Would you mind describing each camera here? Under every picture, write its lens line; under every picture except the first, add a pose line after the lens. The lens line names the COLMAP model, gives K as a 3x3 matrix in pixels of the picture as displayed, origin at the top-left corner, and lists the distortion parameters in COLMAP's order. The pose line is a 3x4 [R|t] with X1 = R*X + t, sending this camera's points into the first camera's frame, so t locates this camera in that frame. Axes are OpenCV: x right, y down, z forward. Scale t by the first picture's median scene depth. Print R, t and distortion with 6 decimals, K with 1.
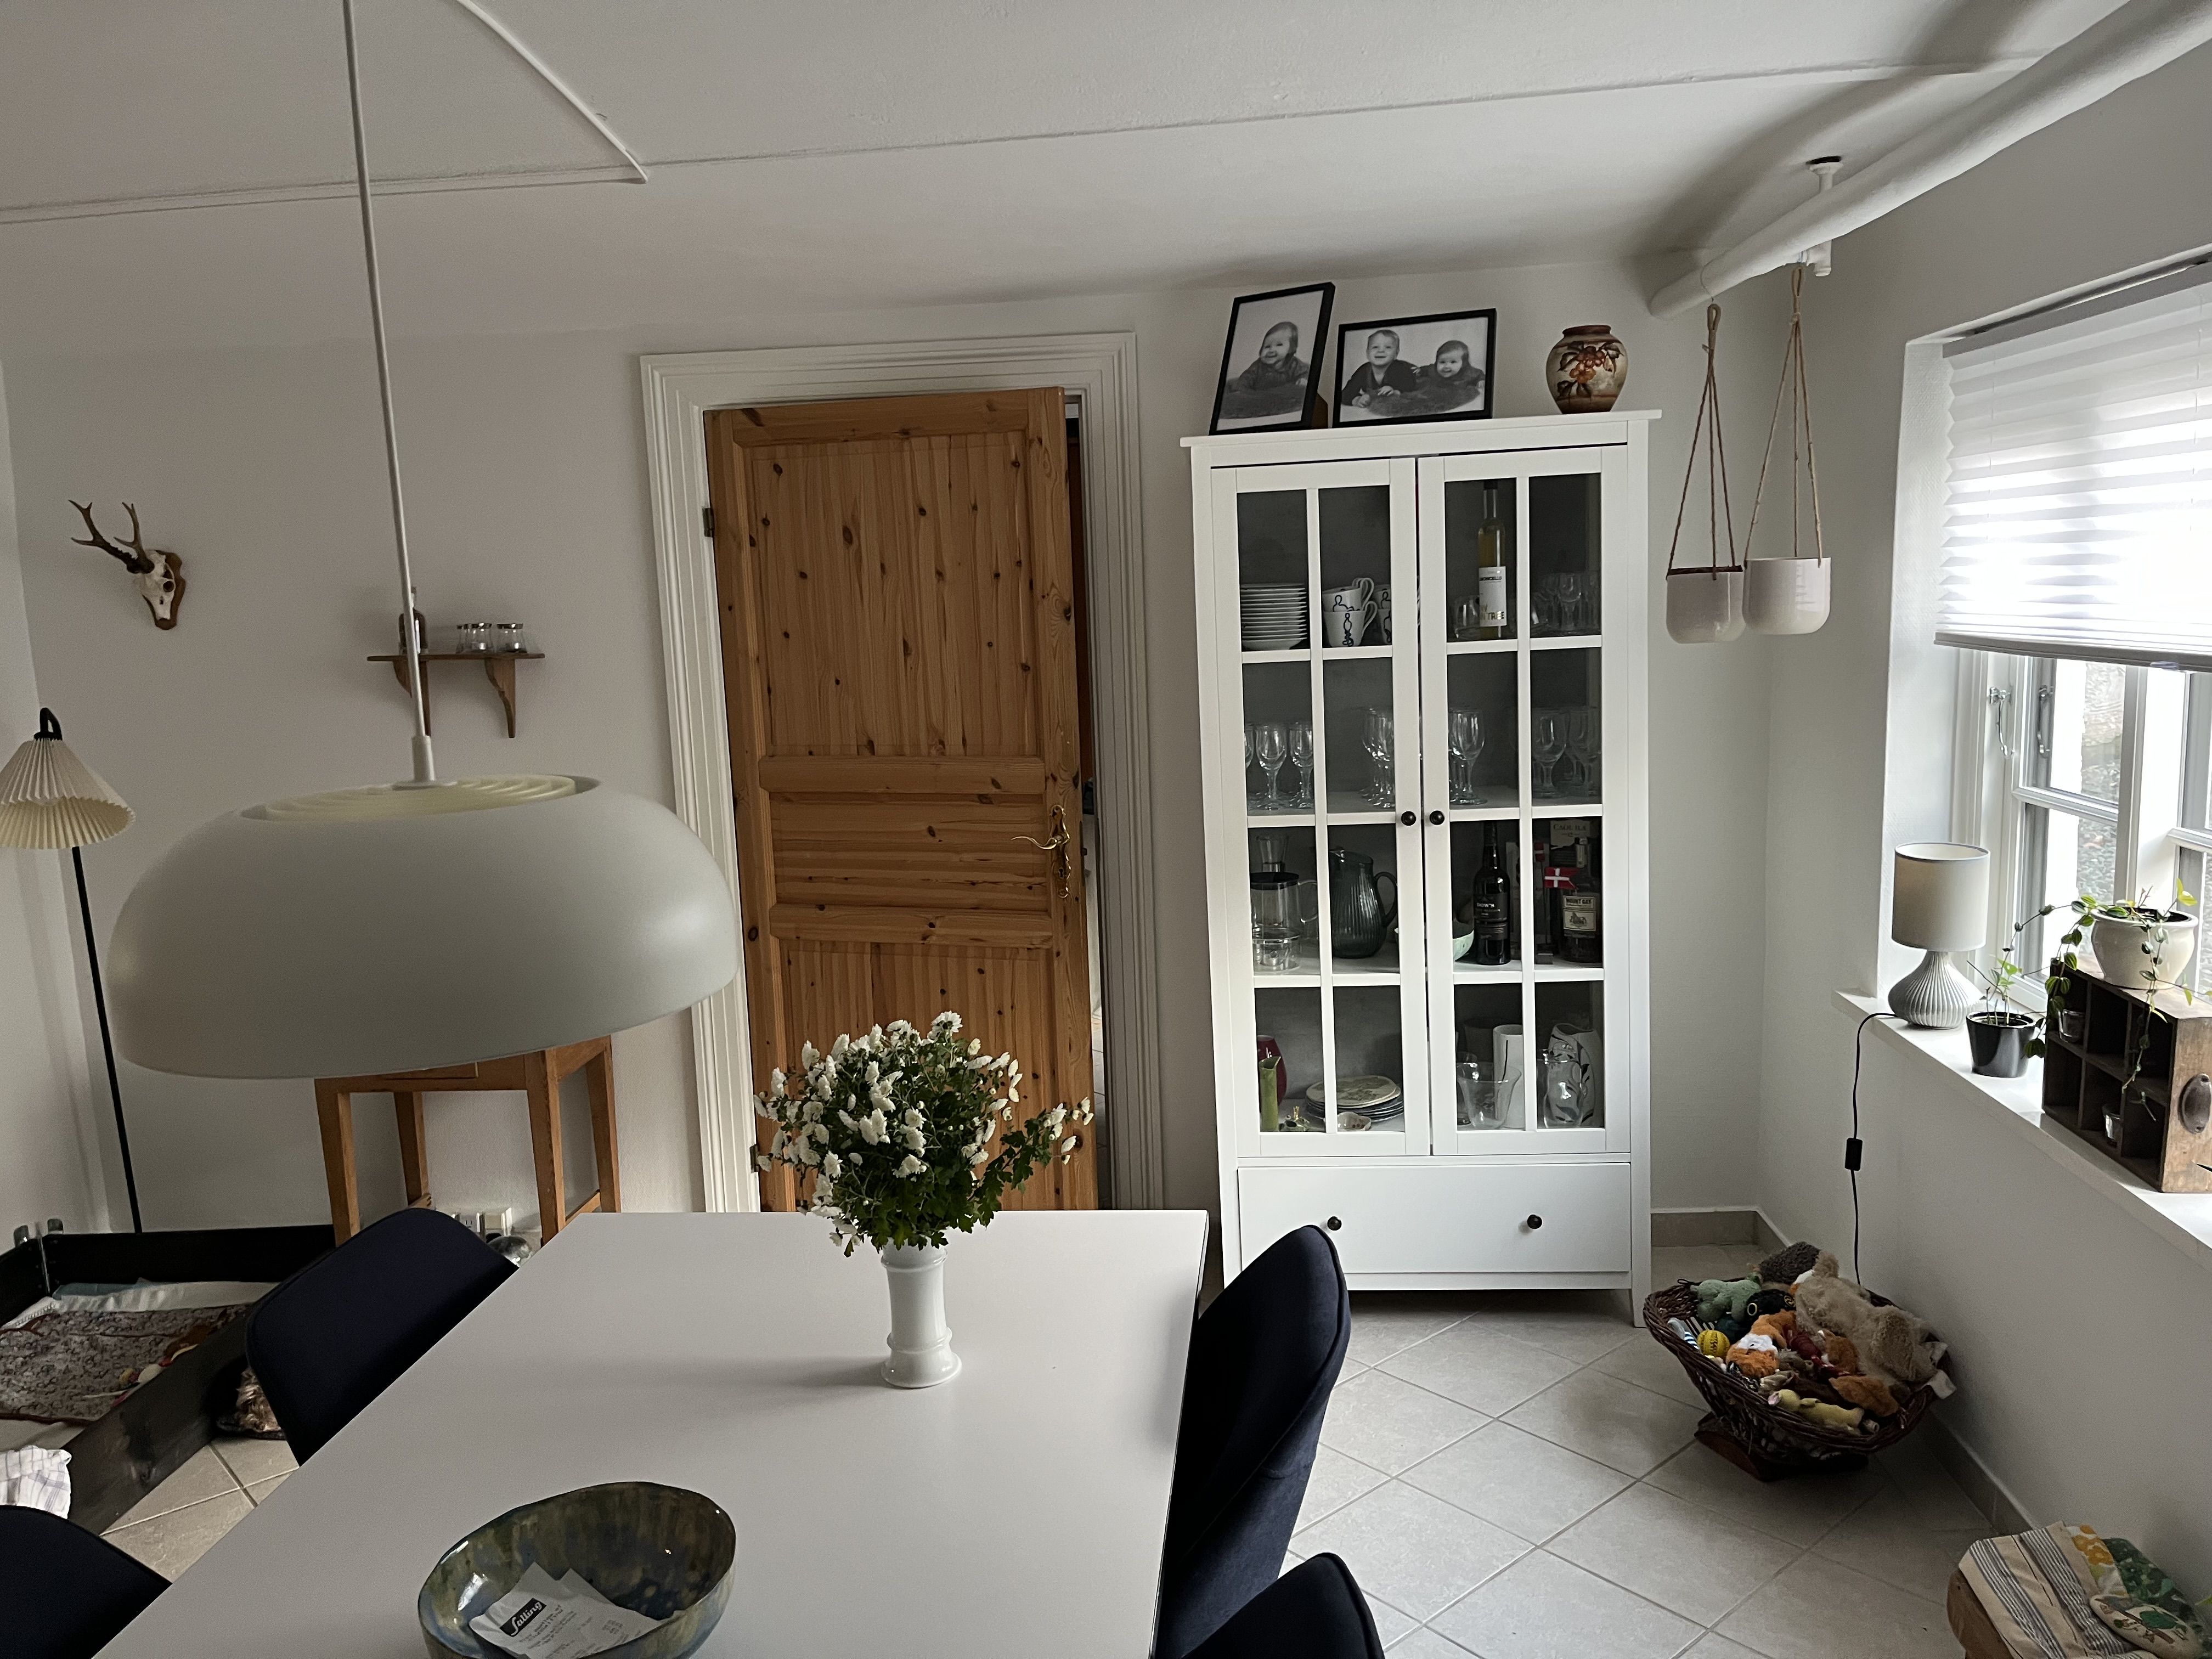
lens RADIAL K [[1680.0, 0, 1105.7], [0, 1680.0, 841.6], [0, 0, 1]] dist [0.061793, -0.025712]
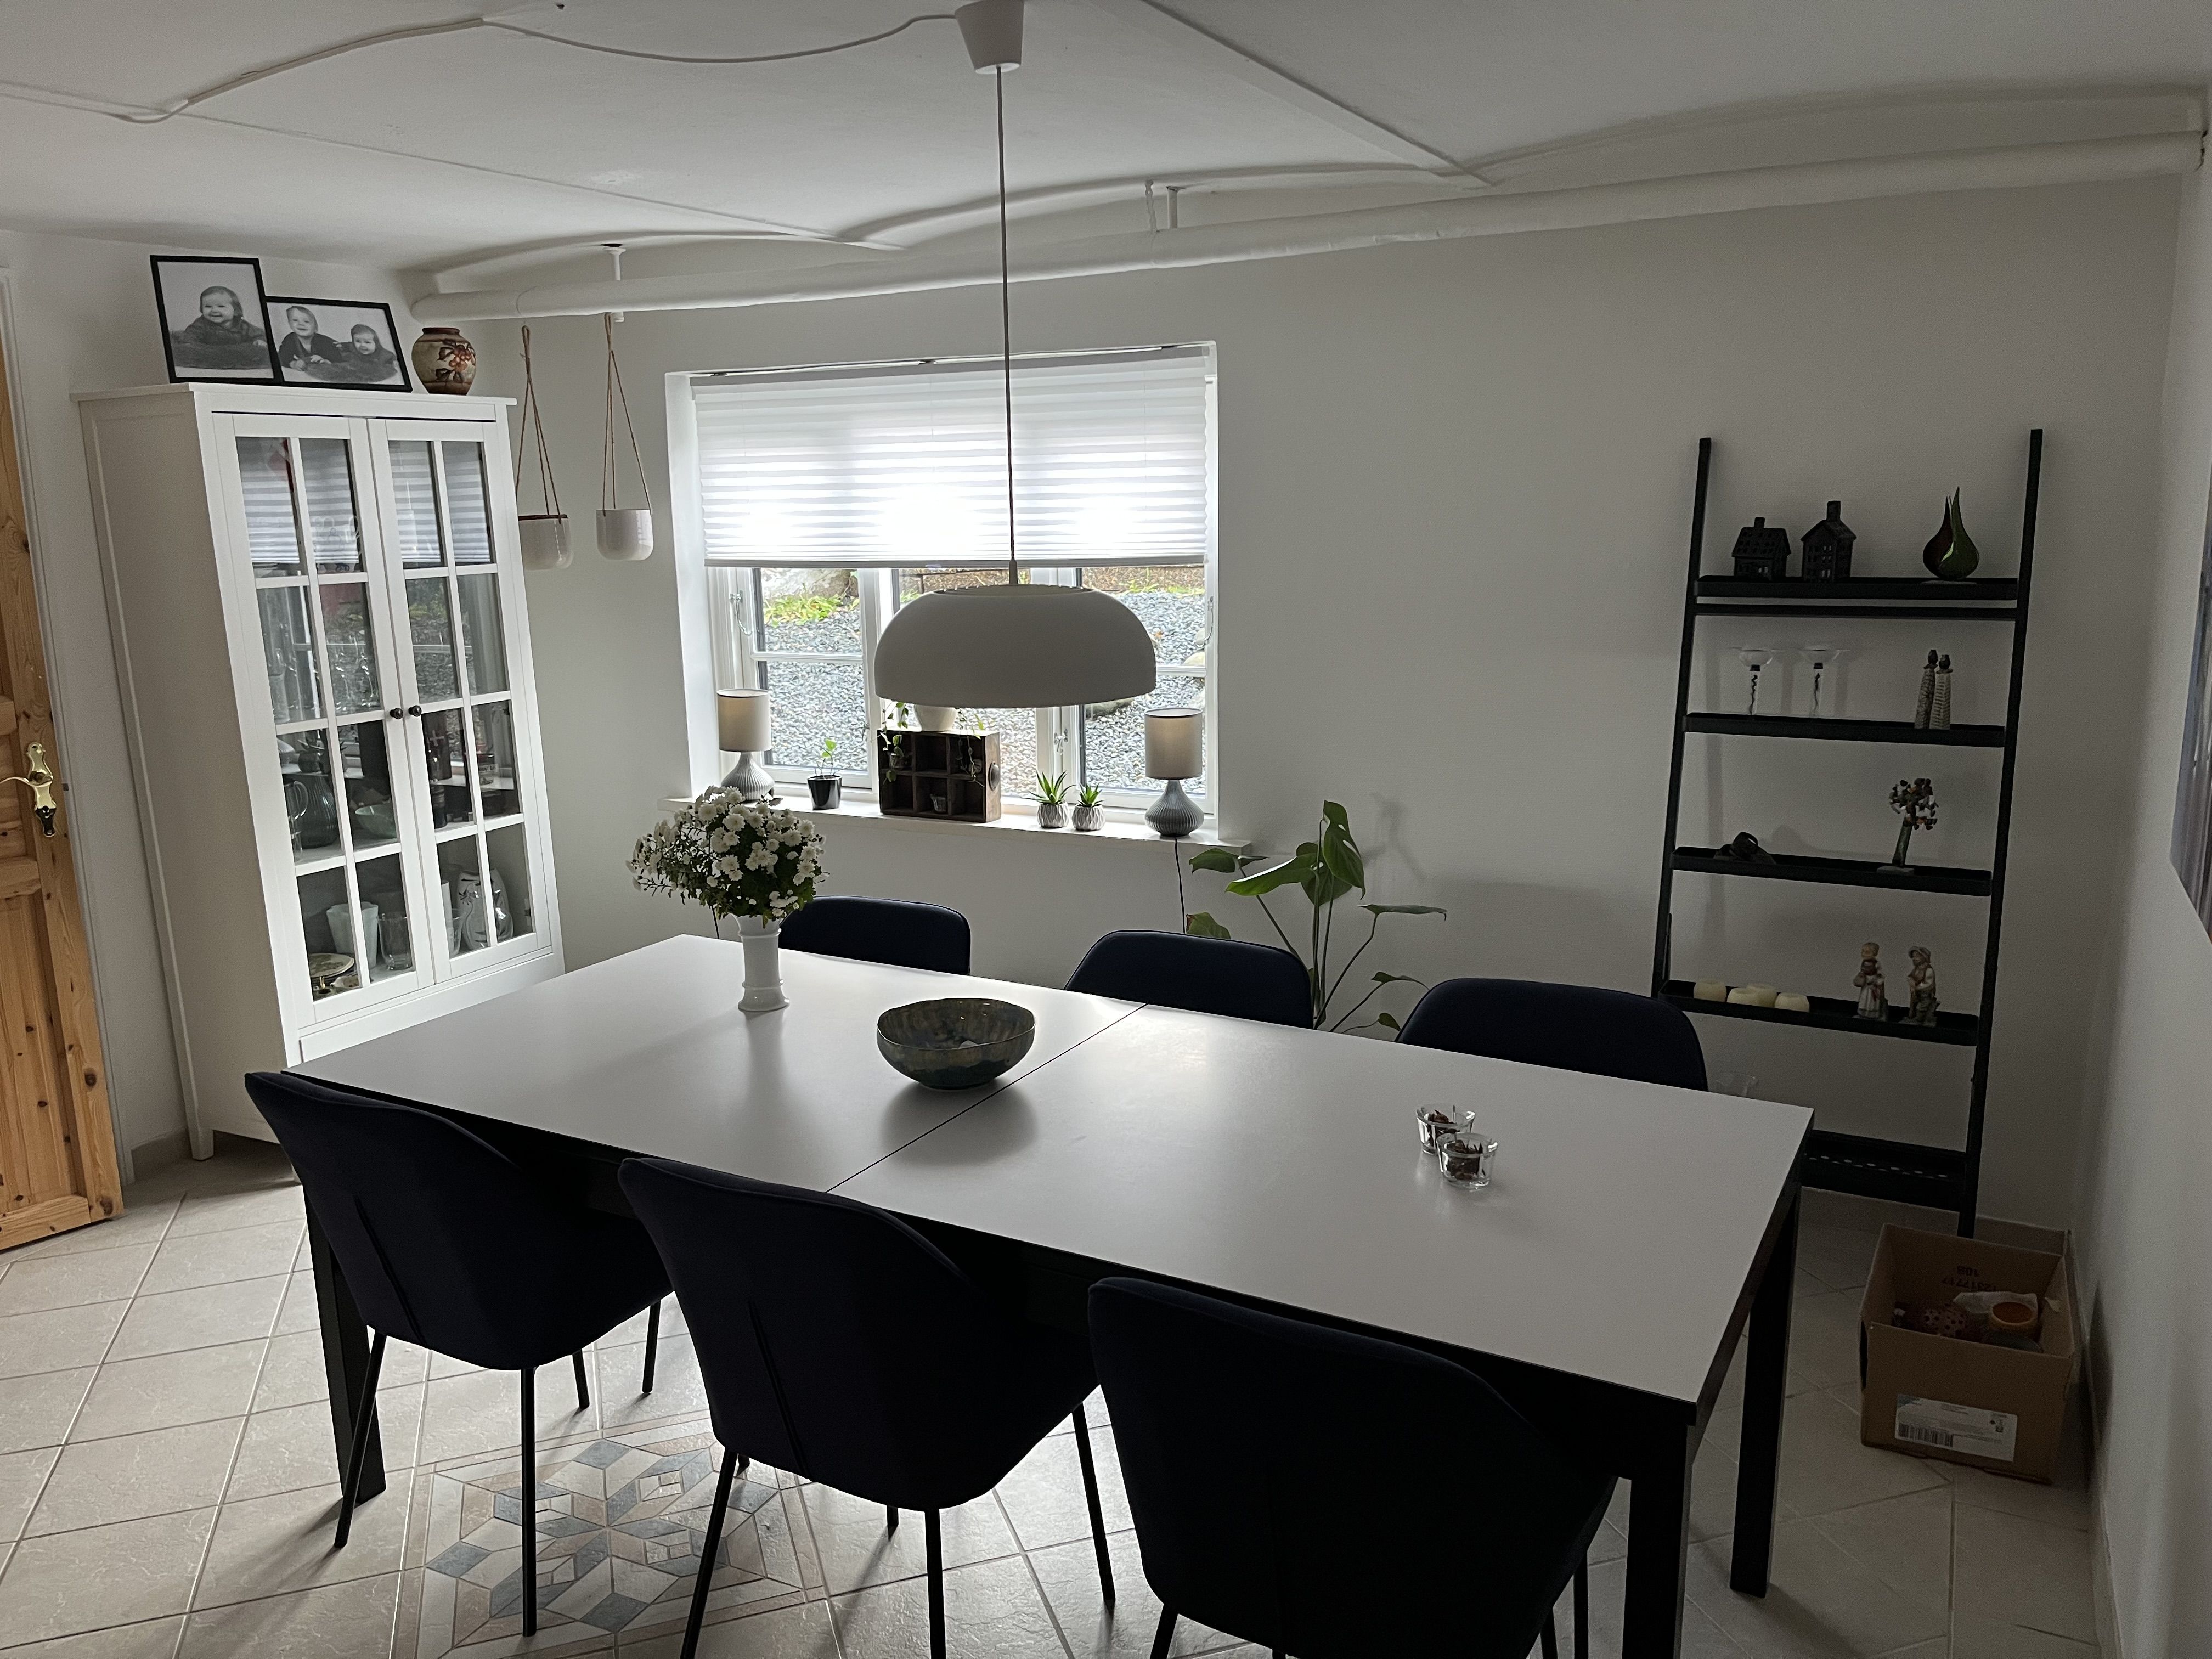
lens RADIAL K [[1680.0, 0, 1108.9], [0, 1680.0, 828.9], [0, 0, 1]] dist [0.061793, -0.025712]
pose [[0.391629, -0.150436, 0.907742, -0.757969], [0.148405, 0.983955, 0.099040, 0.023543], [-0.908076, 0.095927, 0.407671, 0.031689]]
